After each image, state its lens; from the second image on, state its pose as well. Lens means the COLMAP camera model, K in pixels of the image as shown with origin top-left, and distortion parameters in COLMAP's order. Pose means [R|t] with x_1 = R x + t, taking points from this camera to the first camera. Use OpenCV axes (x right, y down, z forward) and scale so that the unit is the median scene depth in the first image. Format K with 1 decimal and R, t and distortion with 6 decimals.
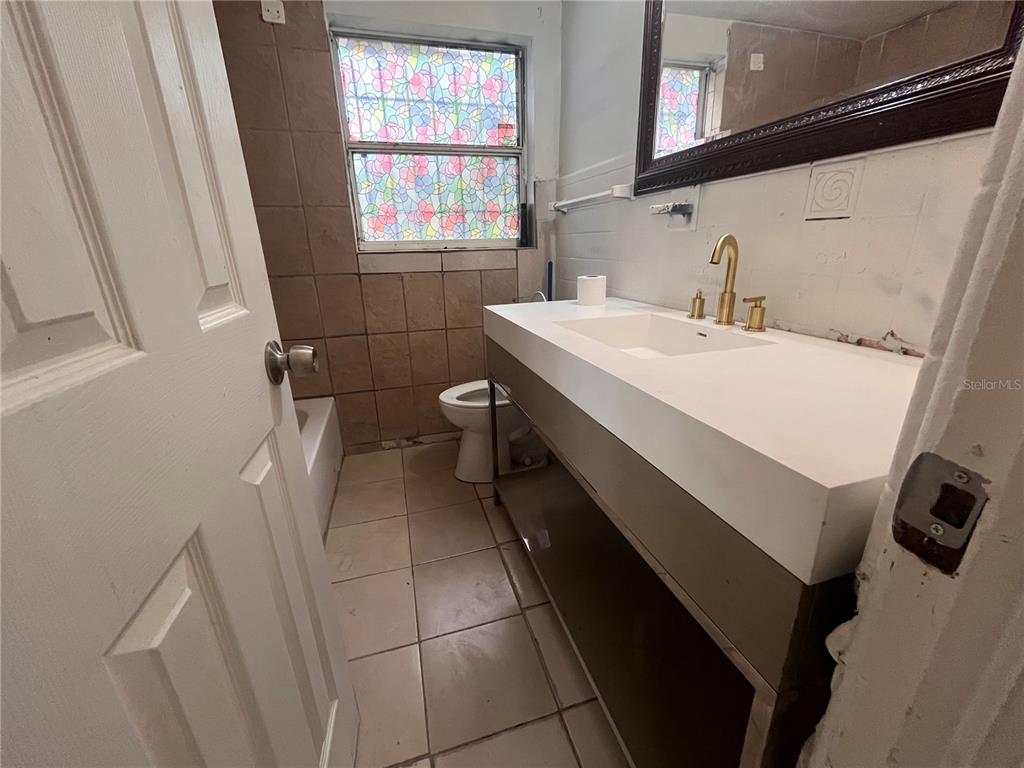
lens RADIAL K [[412.6, 0, 507.0], [0, 412.6, 384.4], [0, 0, 1]] dist [-0.002178, 0.001512]
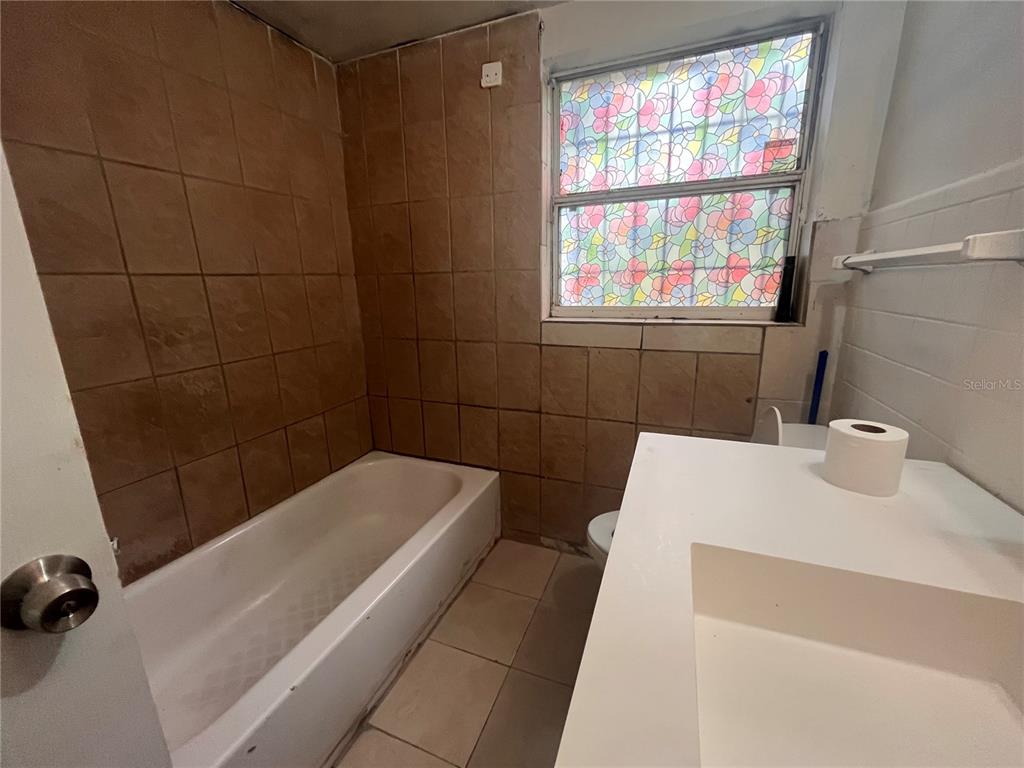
lens RADIAL K [[412.6, 0, 509.4], [0, 412.6, 385.7], [0, 0, 1]] dist [-0.002178, 0.001512]
pose [[0.790609, 0.153360, -0.592805, 0.107851], [-0.196935, 0.980375, -0.009021, -0.155495], [0.579788, 0.123876, 0.805295, 0.267685]]
